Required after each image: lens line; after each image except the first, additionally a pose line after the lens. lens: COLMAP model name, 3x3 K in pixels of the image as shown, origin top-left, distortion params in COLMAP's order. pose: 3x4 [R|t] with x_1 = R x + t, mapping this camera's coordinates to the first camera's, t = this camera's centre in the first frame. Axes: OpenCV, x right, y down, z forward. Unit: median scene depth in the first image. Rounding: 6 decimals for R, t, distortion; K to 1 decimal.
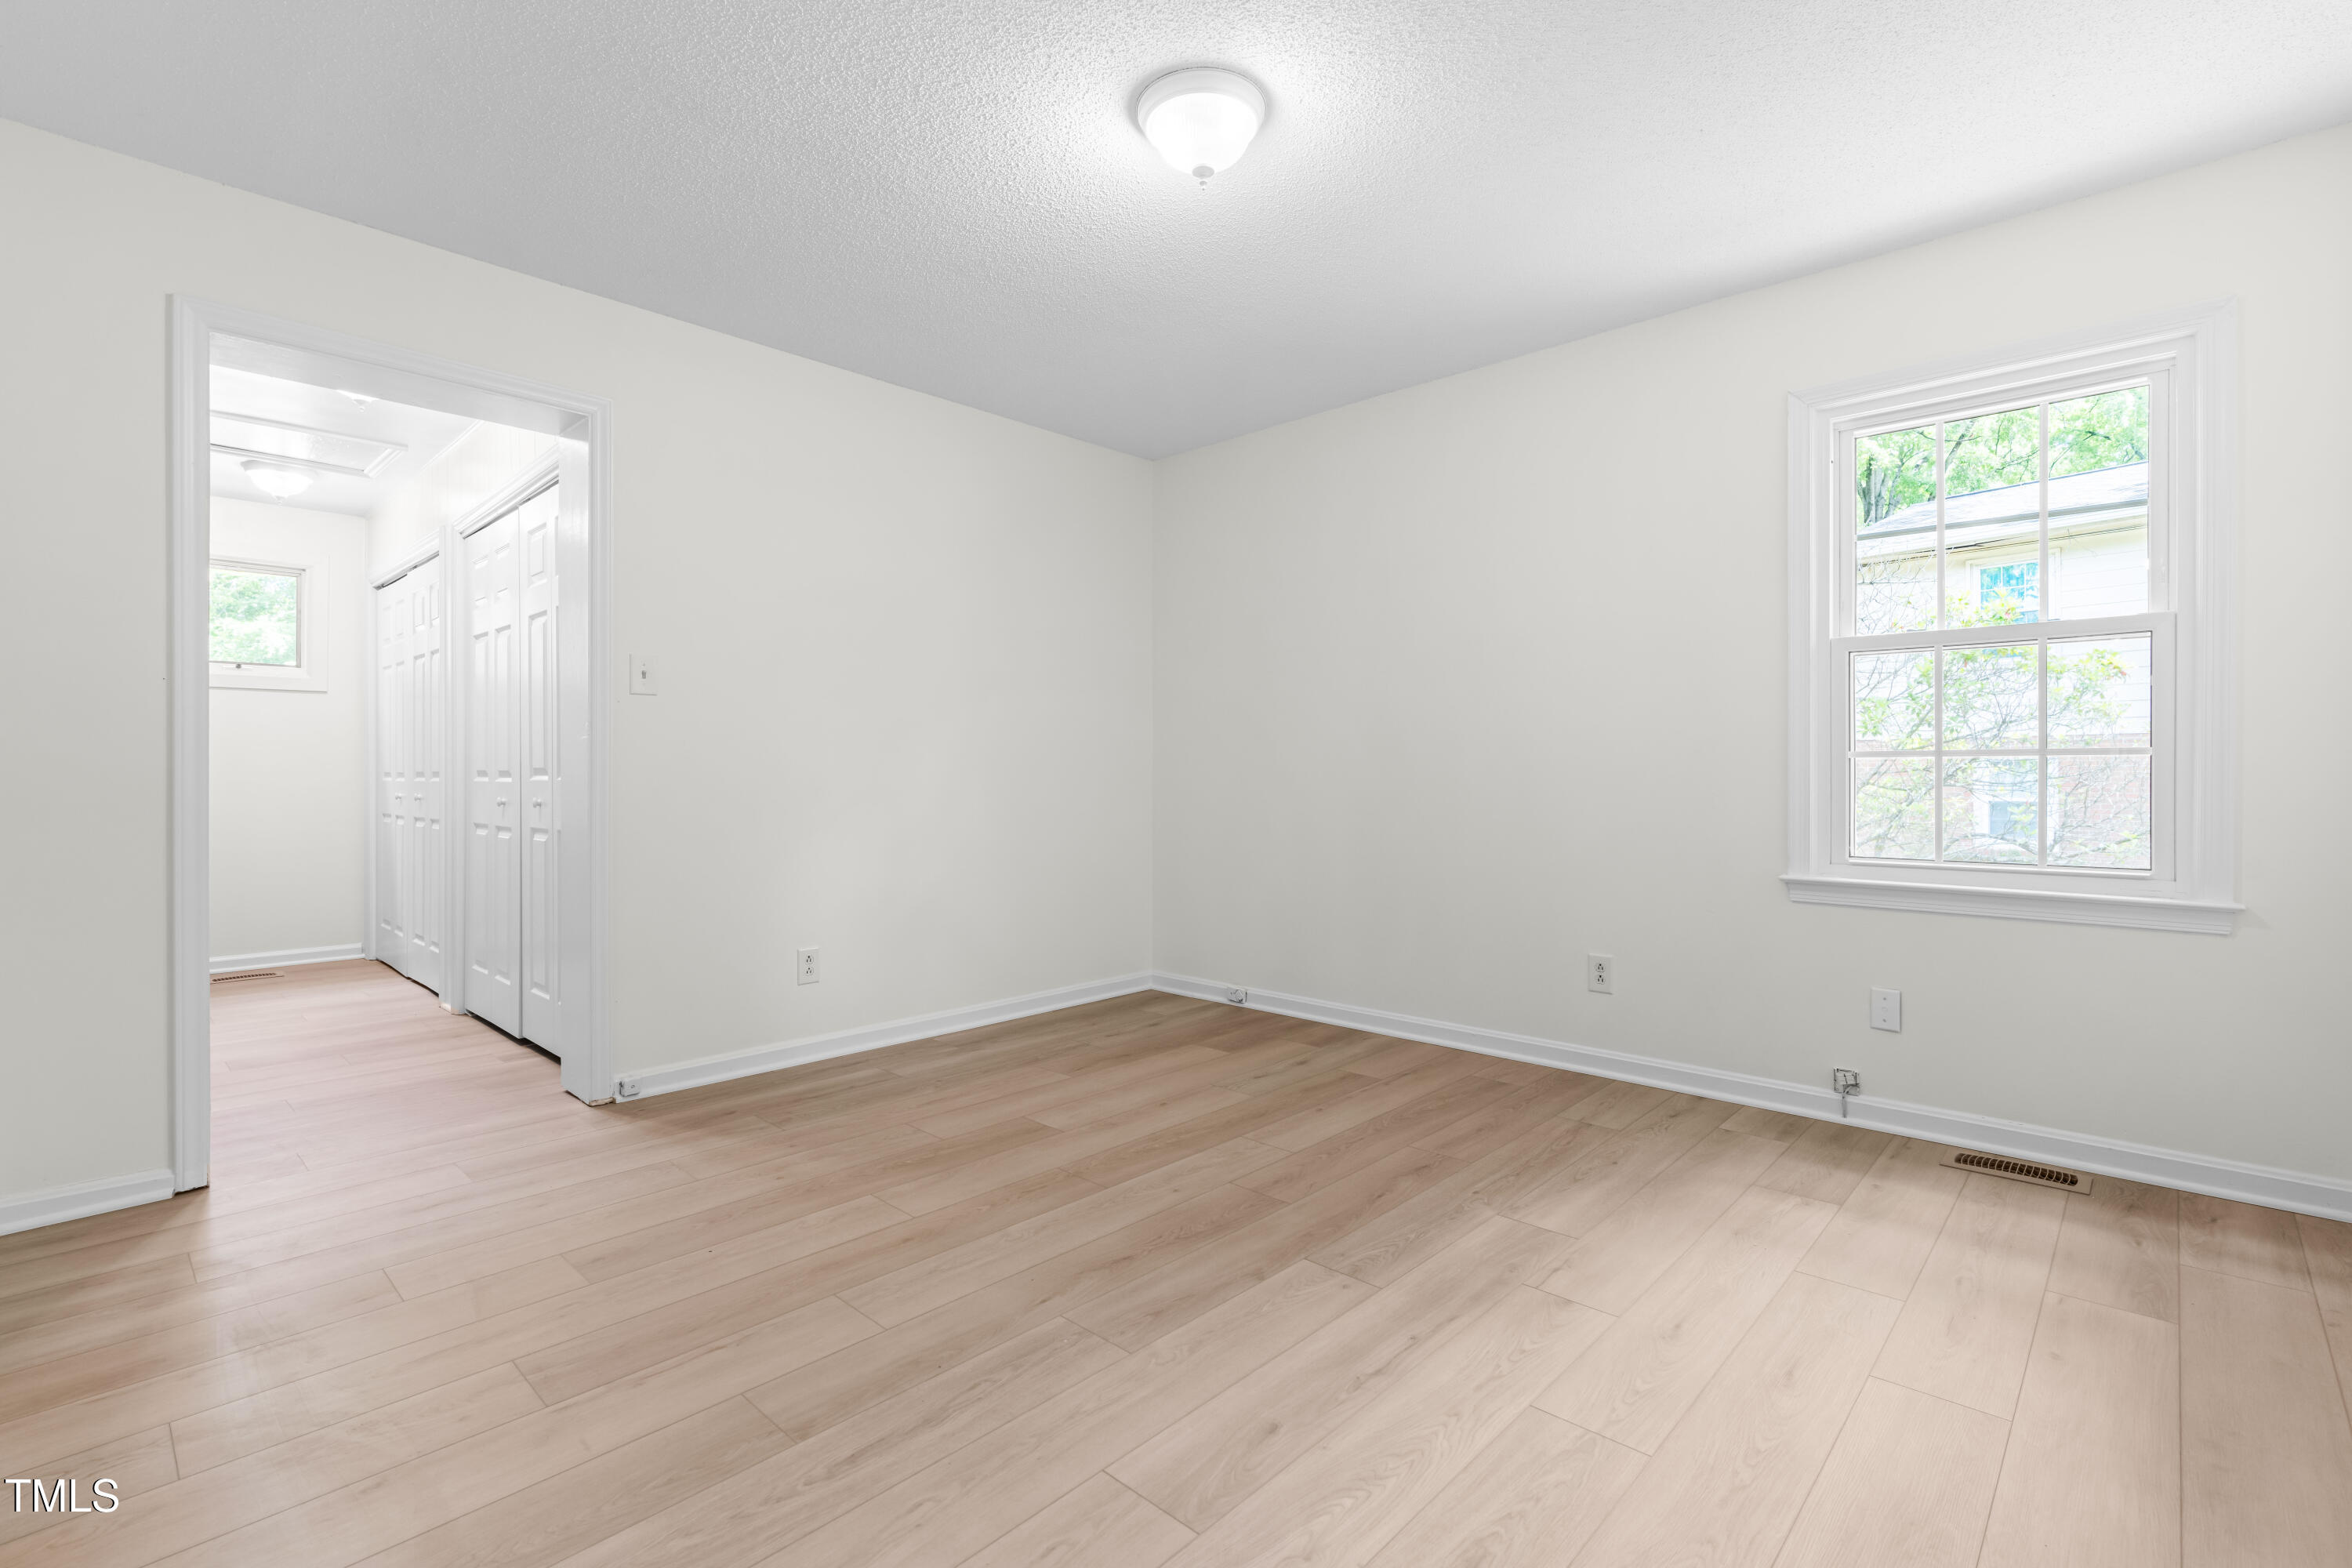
lens RADIAL K [[1065.5, 0, 1176.0], [0, 1065.5, 784.0], [0, 0, 1]] dist [-0.004156, -0.000090]
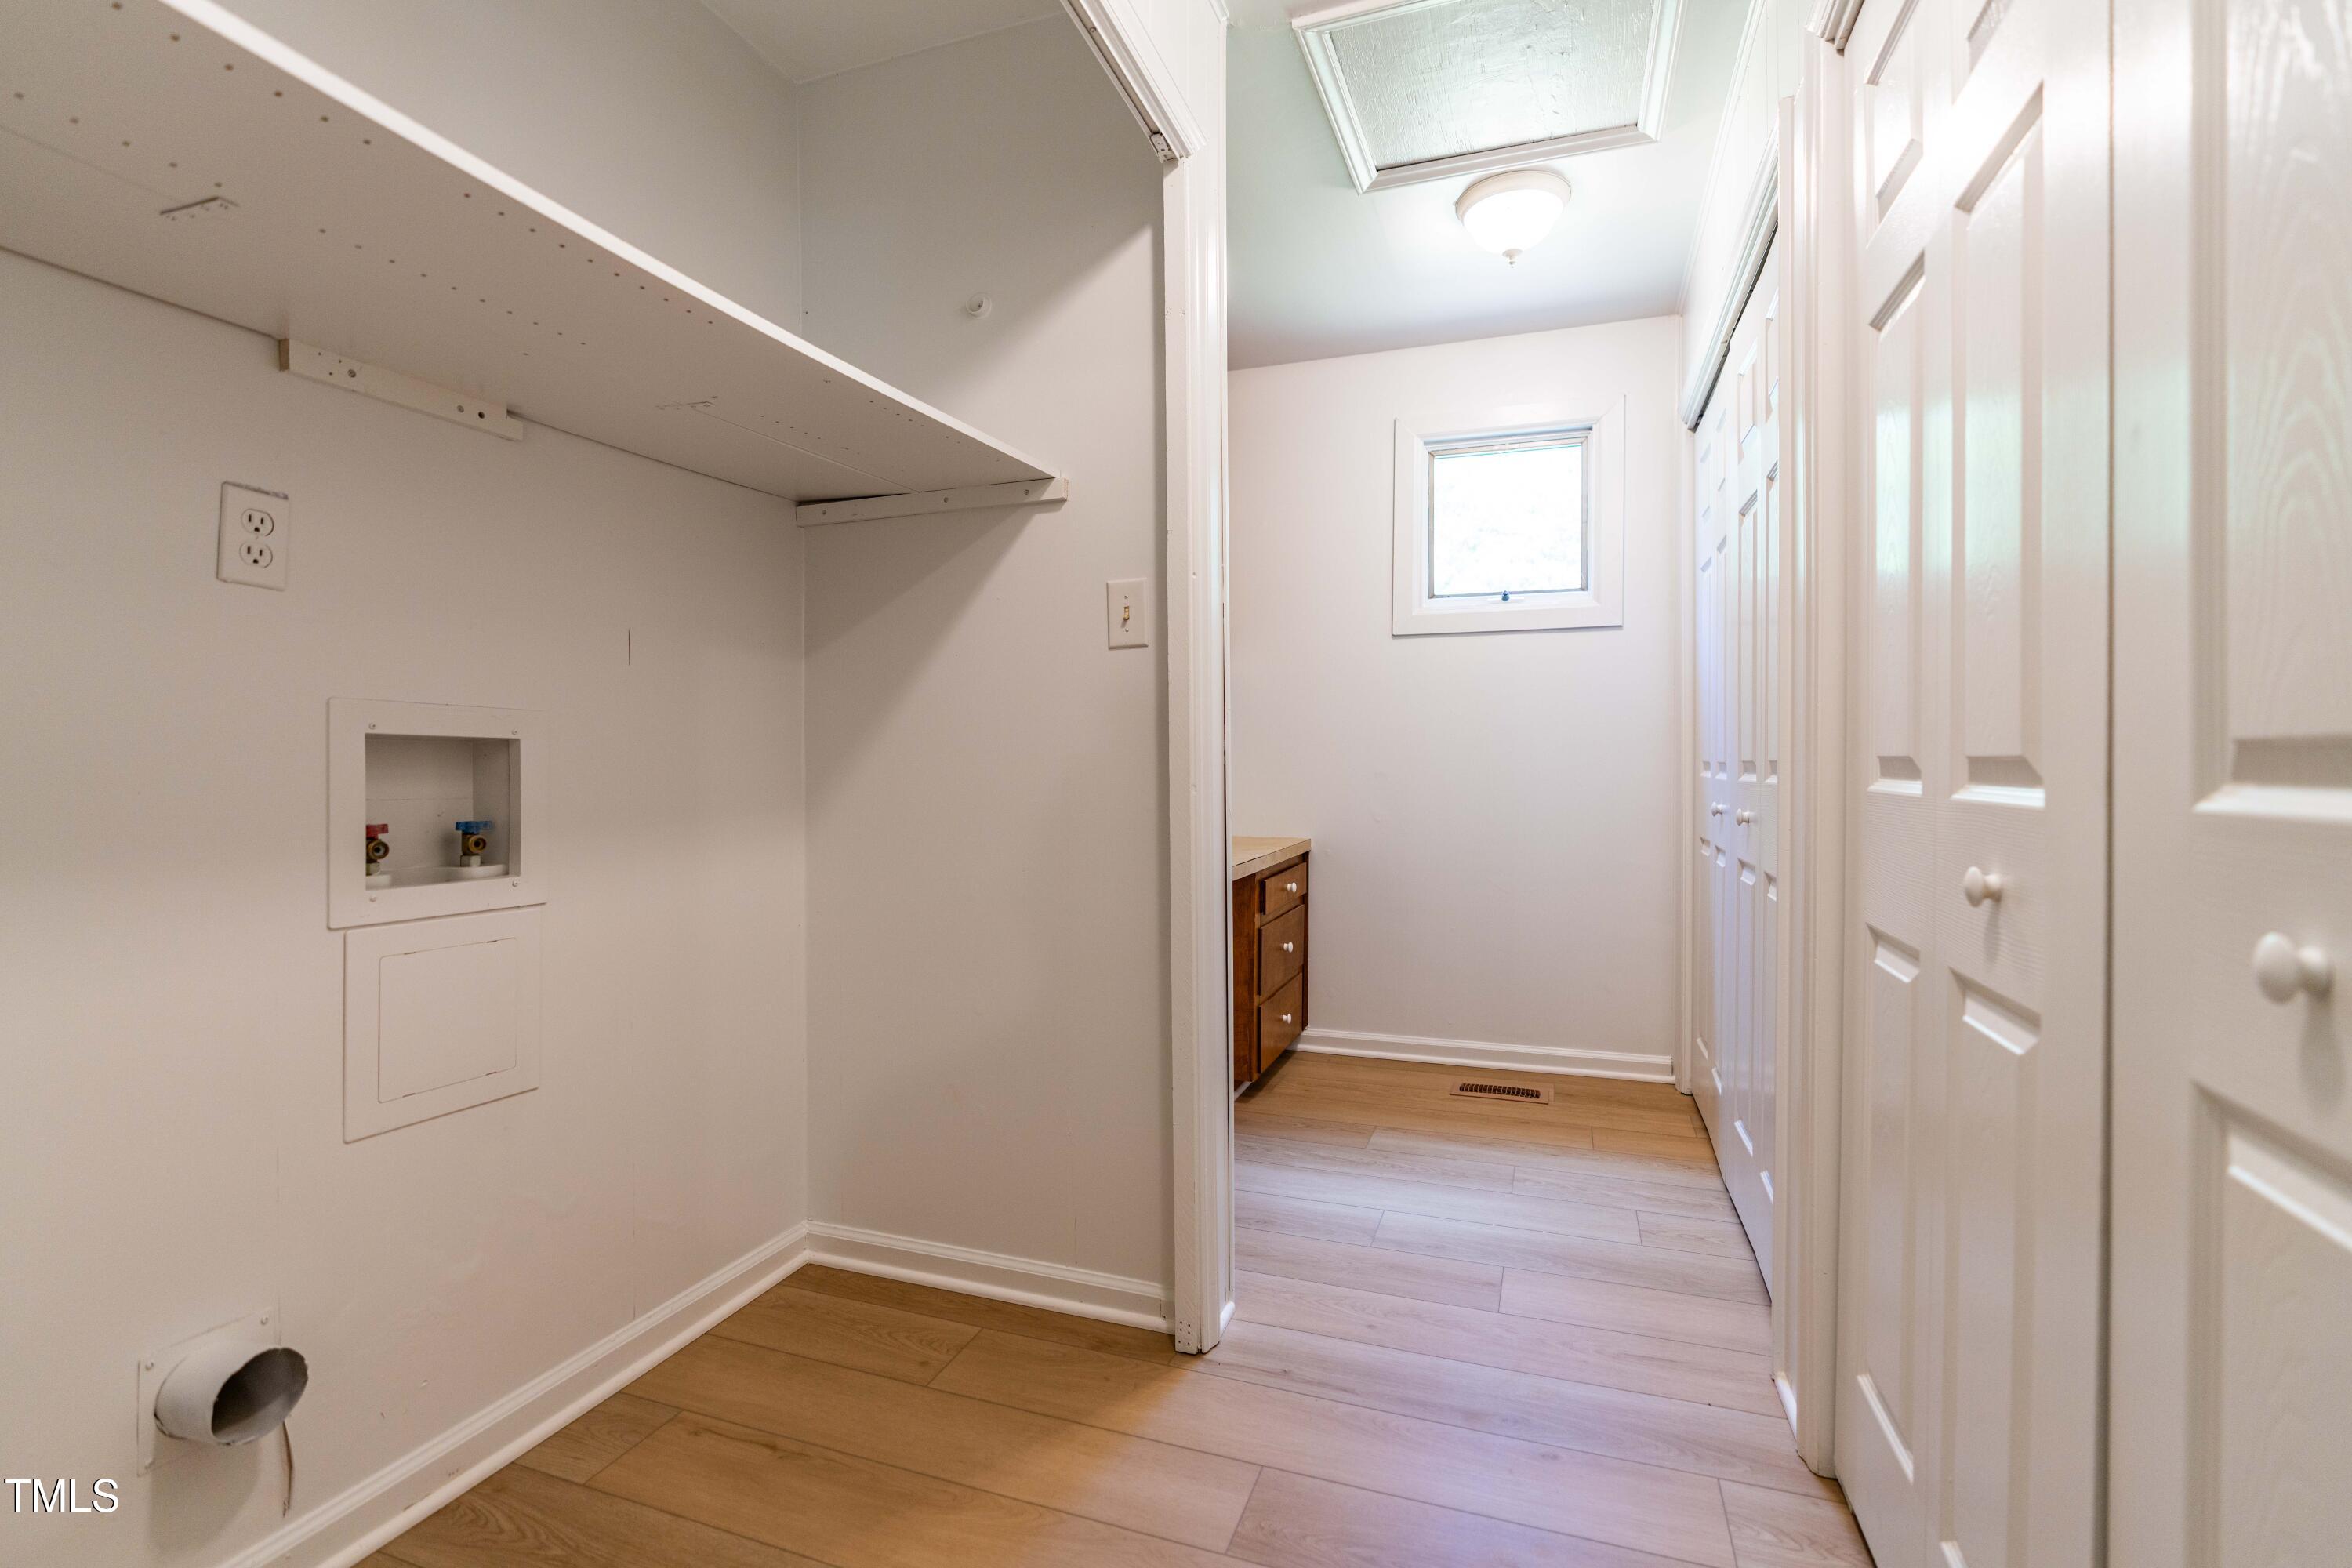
lens RADIAL K [[1065.5, 0, 1176.0], [0, 1065.5, 784.0], [0, 0, 1]] dist [-0.004156, -0.000090]
pose [[0.400191, 0.014528, -0.916316, -0.384479], [-0.002085, 0.999886, 0.014943, -0.007650], [0.916429, -0.004070, 0.400176, 0.580892]]
